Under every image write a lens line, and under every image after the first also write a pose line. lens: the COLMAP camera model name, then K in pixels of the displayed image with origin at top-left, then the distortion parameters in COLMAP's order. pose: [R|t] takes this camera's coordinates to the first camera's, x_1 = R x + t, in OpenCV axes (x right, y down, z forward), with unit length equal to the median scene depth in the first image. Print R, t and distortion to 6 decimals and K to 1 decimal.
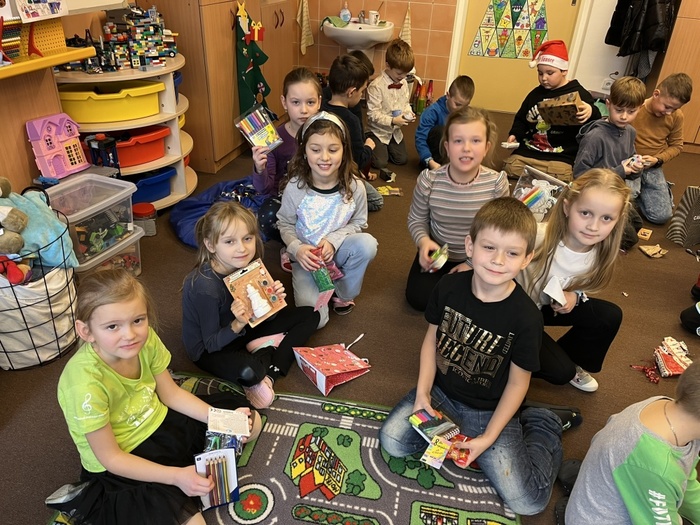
lens RADIAL K [[542.9, 0, 350.9], [0, 542.9, 273.5], [0, 0, 1]] dist [0.070471, -0.096917]
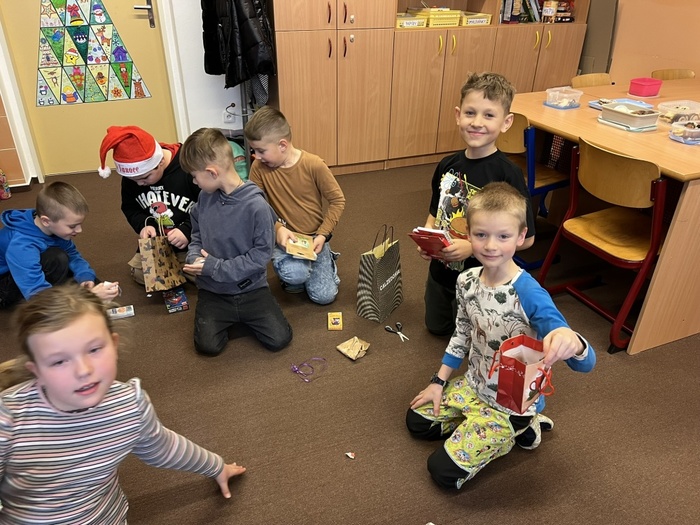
lens RADIAL K [[542.9, 0, 363.1], [0, 542.9, 277.1], [0, 0, 1]] dist [0.070471, -0.096917]
pose [[0.797964, -0.330790, 0.503817, 0.126002], [0.330885, 0.939124, 0.092529, -0.120894], [-0.503754, 0.092871, 0.858840, 0.197742]]
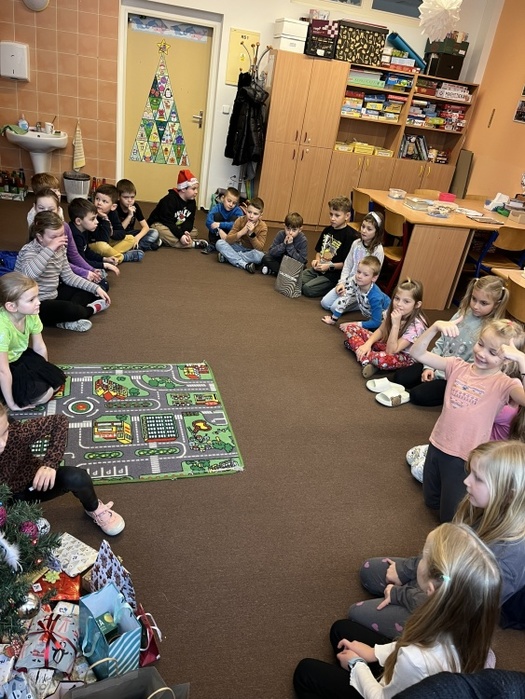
lens RADIAL K [[542.1, 0, 266.7], [0, 542.1, 352.6], [0, 0, 1]] dist [0.070471, -0.096917]
pose [[0.889850, -0.128234, 0.437862, -0.134075], [0.142098, 0.989852, 0.001111, 0.107391], [-0.433561, 0.061231, 0.899042, -0.305993]]
